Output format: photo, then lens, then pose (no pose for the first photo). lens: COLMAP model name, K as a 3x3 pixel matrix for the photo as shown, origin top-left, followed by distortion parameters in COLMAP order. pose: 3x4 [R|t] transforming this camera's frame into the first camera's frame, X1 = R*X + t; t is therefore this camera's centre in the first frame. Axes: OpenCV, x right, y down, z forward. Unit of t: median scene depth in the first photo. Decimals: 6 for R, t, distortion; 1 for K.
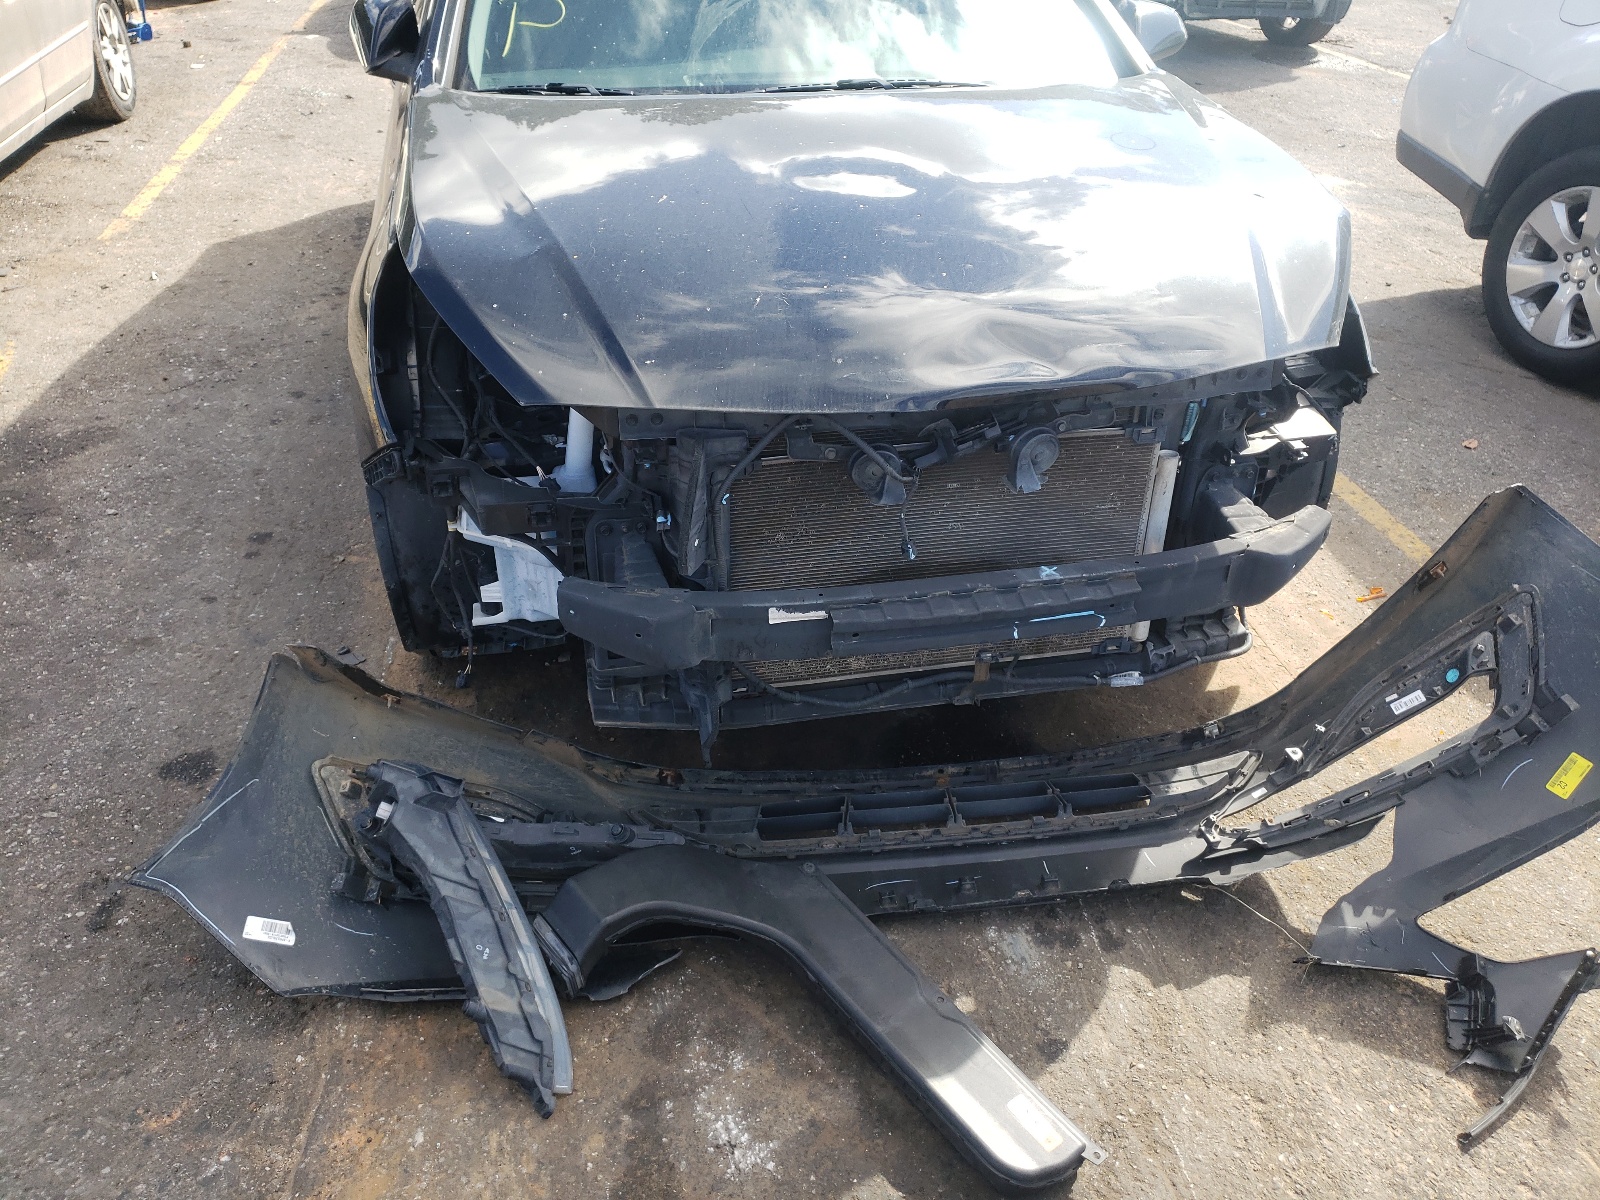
lens RADIAL K [[1280.8, 0, 800.0], [0, 1280.8, 600.0], [0, 0, 1]] dist [0.016893, 0.002588]
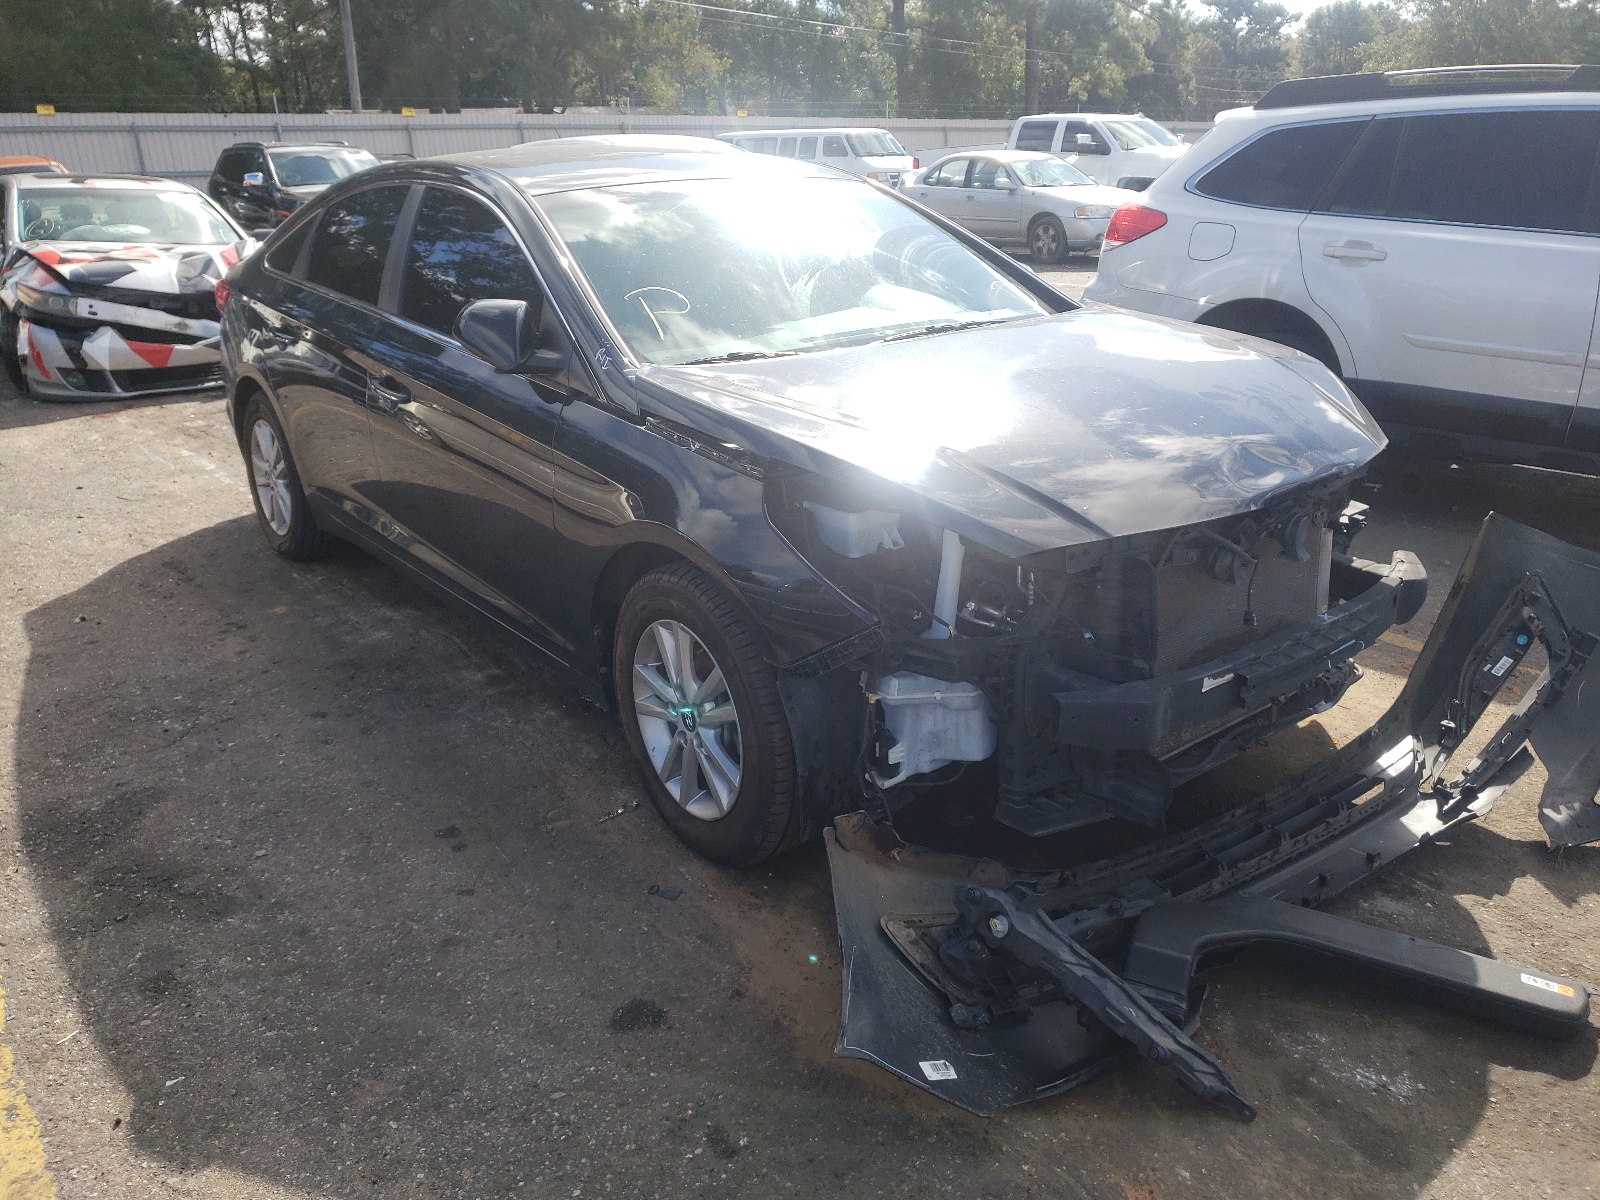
lens RADIAL K [[1304.1, 0, 800.0], [0, 1304.1, 600.0], [0, 0, 1]] dist [-0.054397, 0.128559]
pose [[0.889988, -0.191163, 0.413979, -0.805370], [0.278954, 0.946426, -0.162674, 0.027473], [-0.360703, 0.260259, 0.895633, -0.023785]]
